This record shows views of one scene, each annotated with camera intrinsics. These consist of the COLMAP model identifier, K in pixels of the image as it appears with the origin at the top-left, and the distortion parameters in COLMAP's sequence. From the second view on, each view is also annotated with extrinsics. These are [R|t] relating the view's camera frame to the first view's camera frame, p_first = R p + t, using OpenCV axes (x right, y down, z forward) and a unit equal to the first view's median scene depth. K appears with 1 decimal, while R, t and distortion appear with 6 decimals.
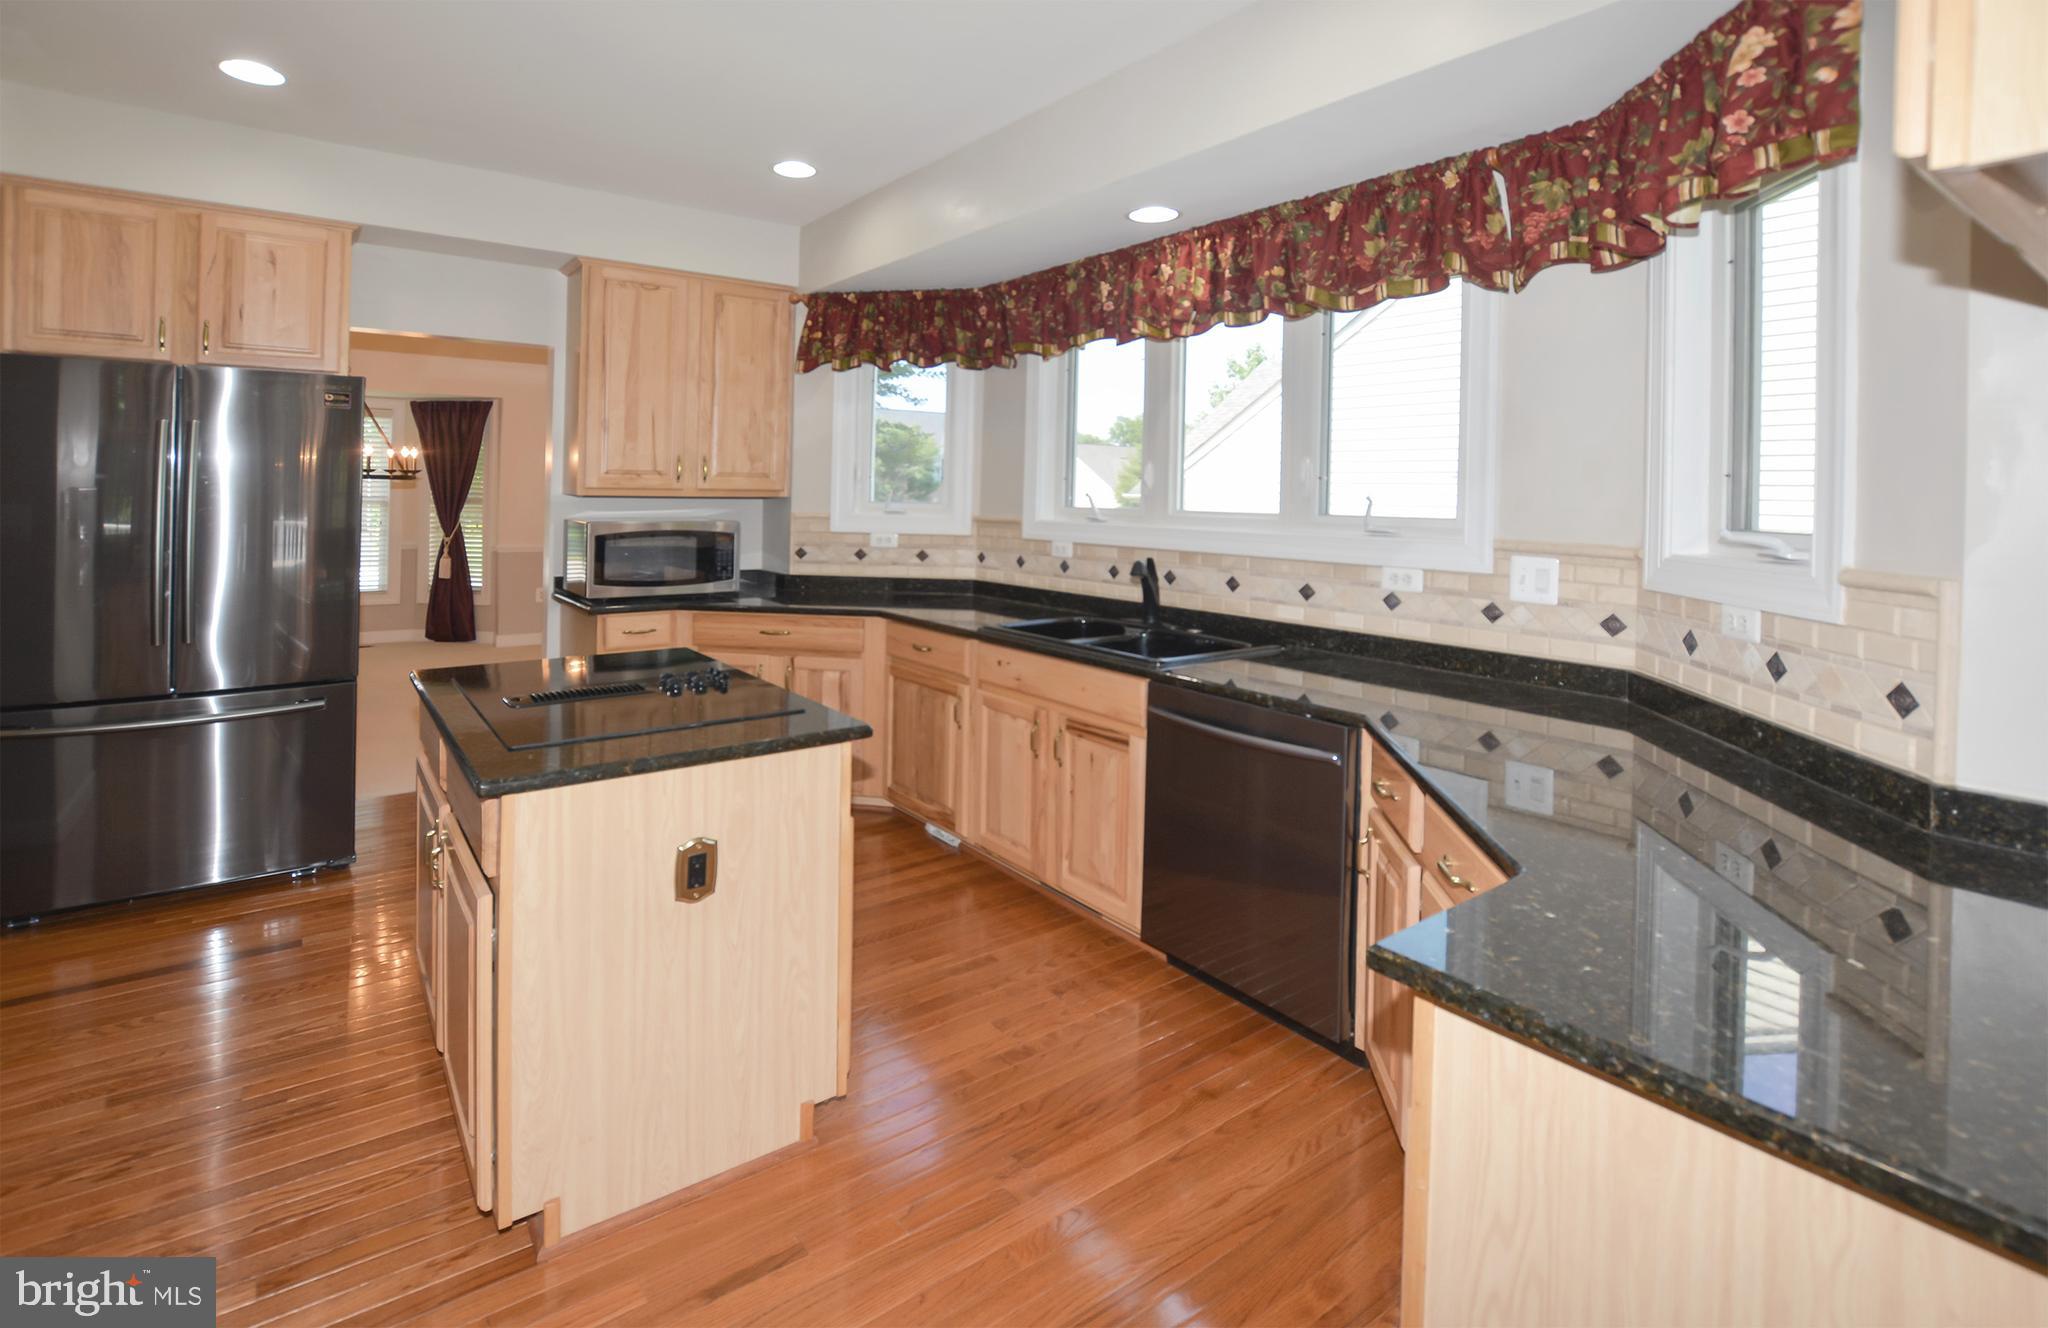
lens RADIAL K [[994.6, 0, 949.4], [0, 994.6, 485.8], [0, 0, 1]] dist [-0.020310, -0.001175]
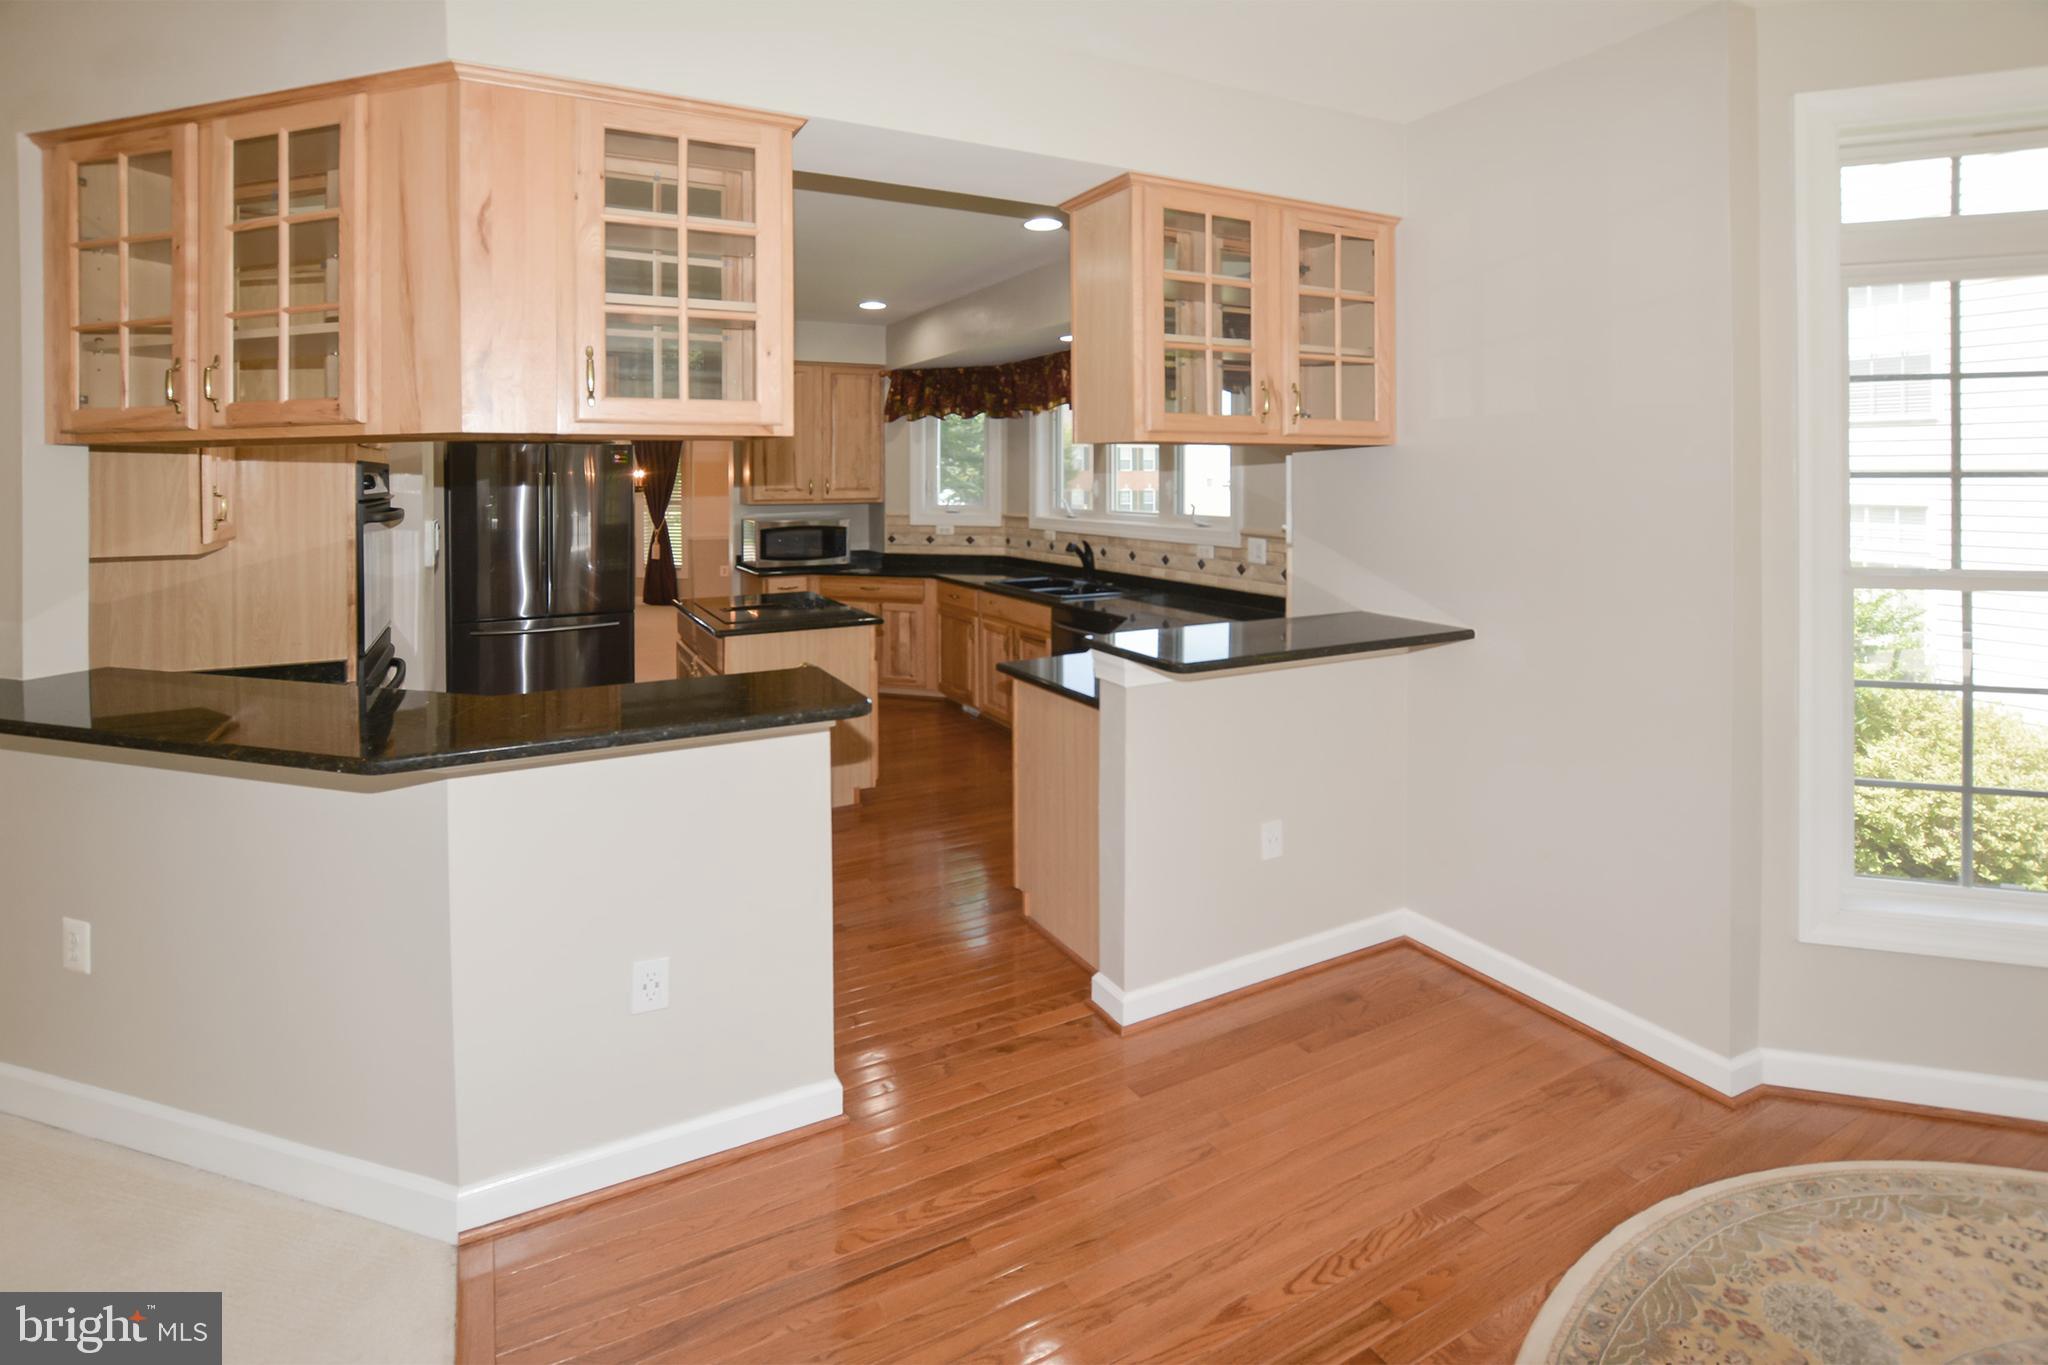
lens RADIAL K [[958.2, 0, 1015.4], [0, 958.2, 493.0], [0, 0, 1]] dist [-0.014364, 0.001266]
pose [[0.995948, -0.013066, -0.088980, 0.192150], [0.015015, 0.999661, 0.021263, -0.035106], [0.088672, -0.022513, 0.995806, -0.499402]]
